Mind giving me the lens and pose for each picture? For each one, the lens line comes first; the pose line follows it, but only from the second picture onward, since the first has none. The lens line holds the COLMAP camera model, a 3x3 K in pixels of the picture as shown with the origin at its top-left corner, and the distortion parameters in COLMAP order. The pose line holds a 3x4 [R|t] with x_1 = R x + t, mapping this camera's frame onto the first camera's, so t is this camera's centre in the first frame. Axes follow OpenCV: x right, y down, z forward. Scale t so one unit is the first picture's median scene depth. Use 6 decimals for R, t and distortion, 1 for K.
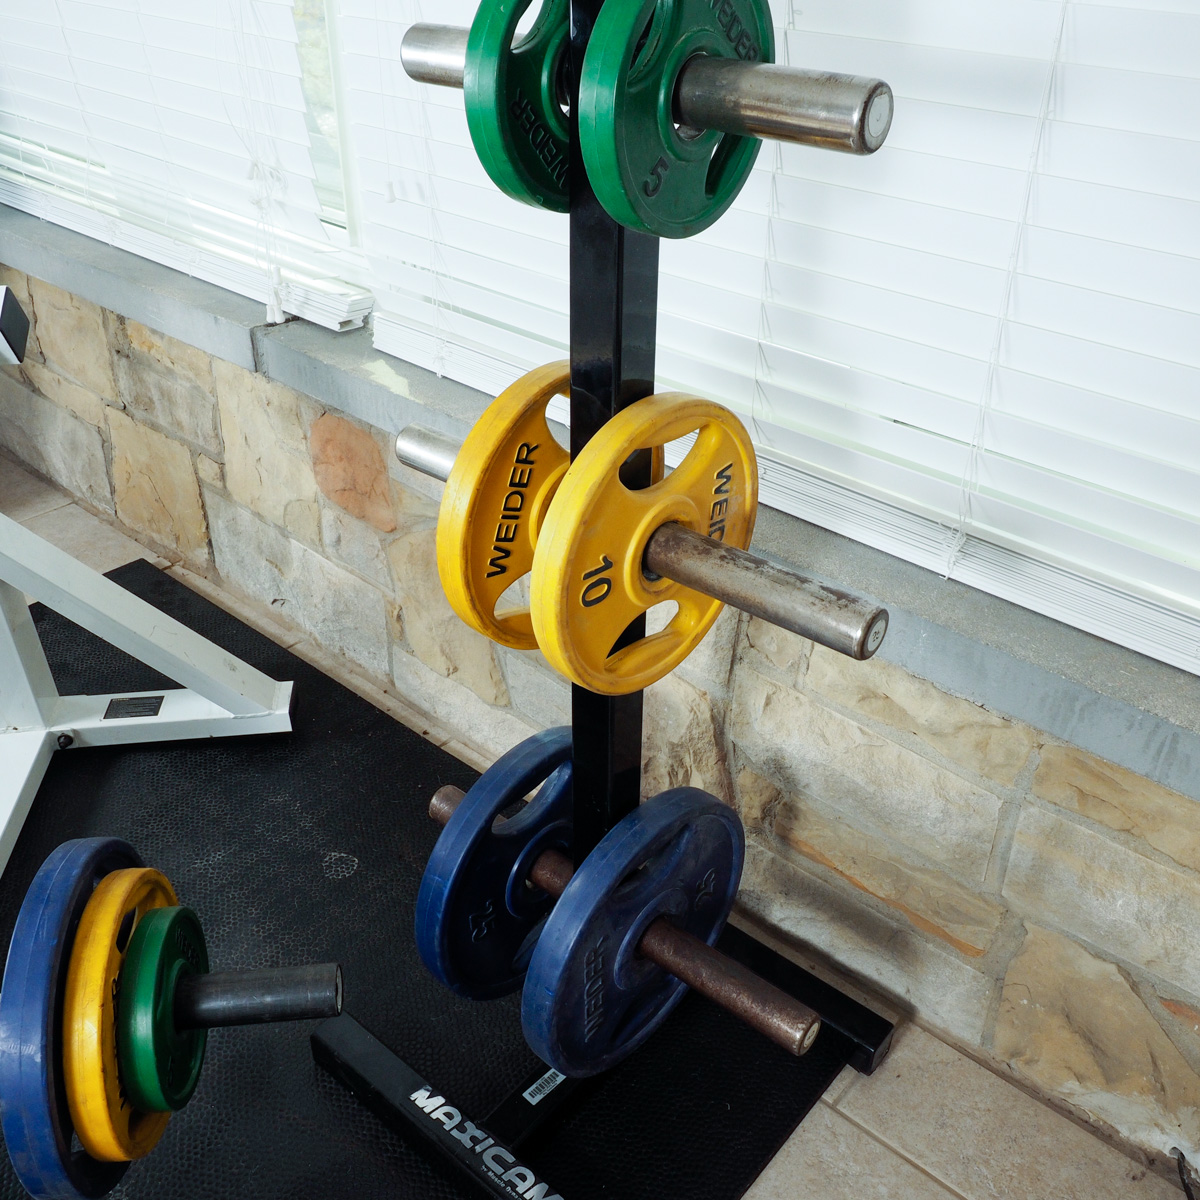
lens RADIAL K [[1172.3, 0, 600.5], [0, 1172.3, 595.8], [0, 0, 1]] dist [-0.010894, 0.016159]
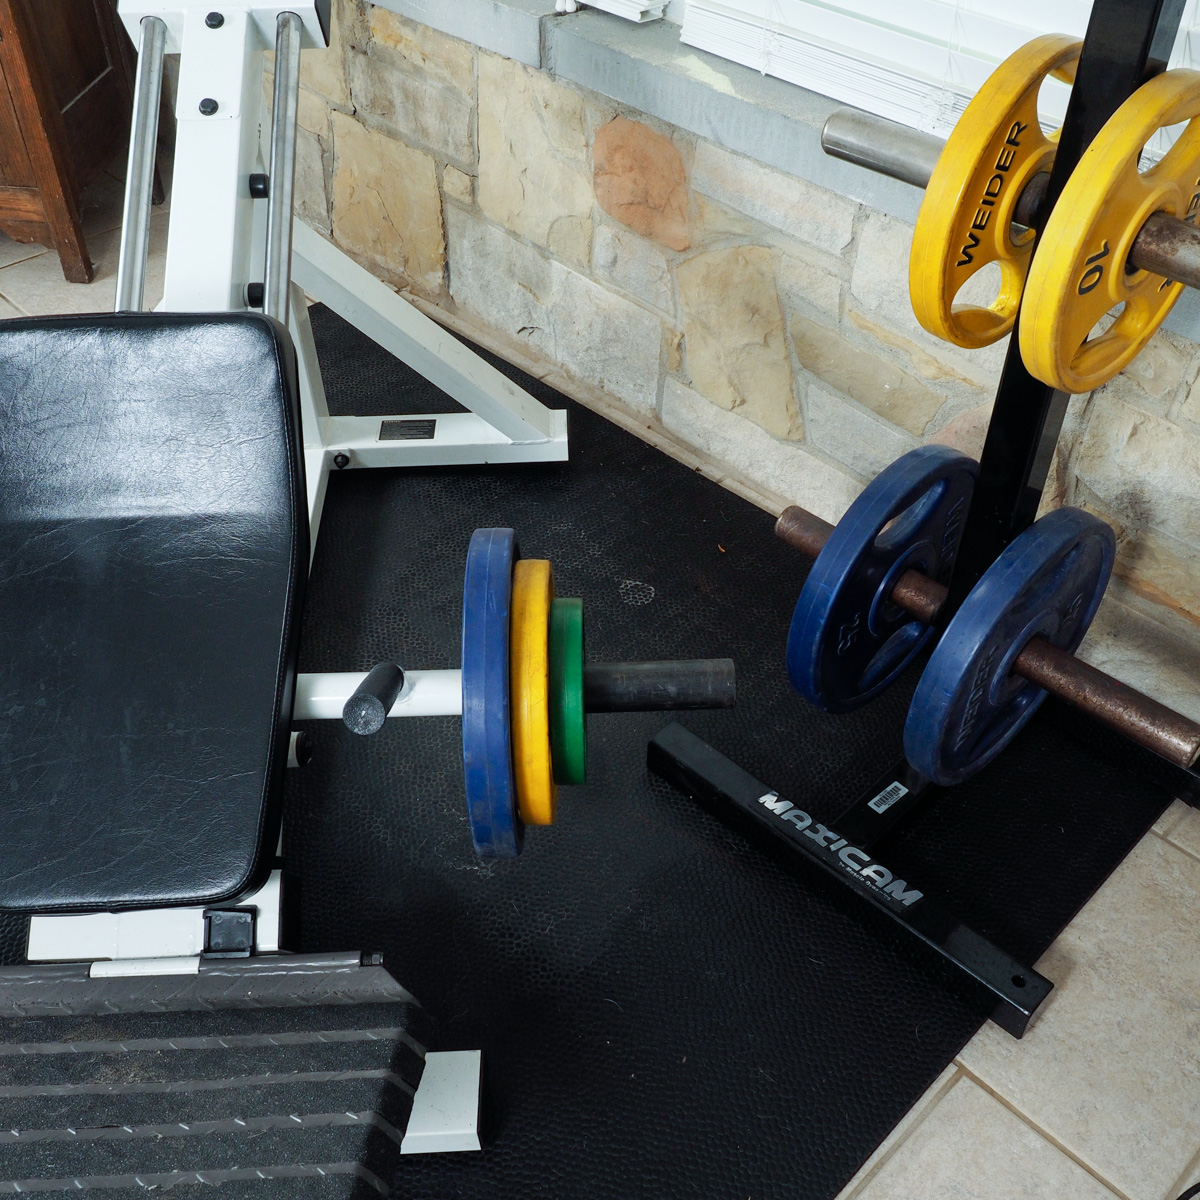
lens RADIAL K [[1295.3, 0, 600.0], [0, 1295.3, 600.0], [0, 0, 1]] dist [0.002332, 0.007670]
pose [[0.997246, 0.044971, -0.058969, -0.174221], [-0.034252, 0.984570, 0.171603, 0.045731], [0.065776, -0.169111, 0.983400, -0.073179]]
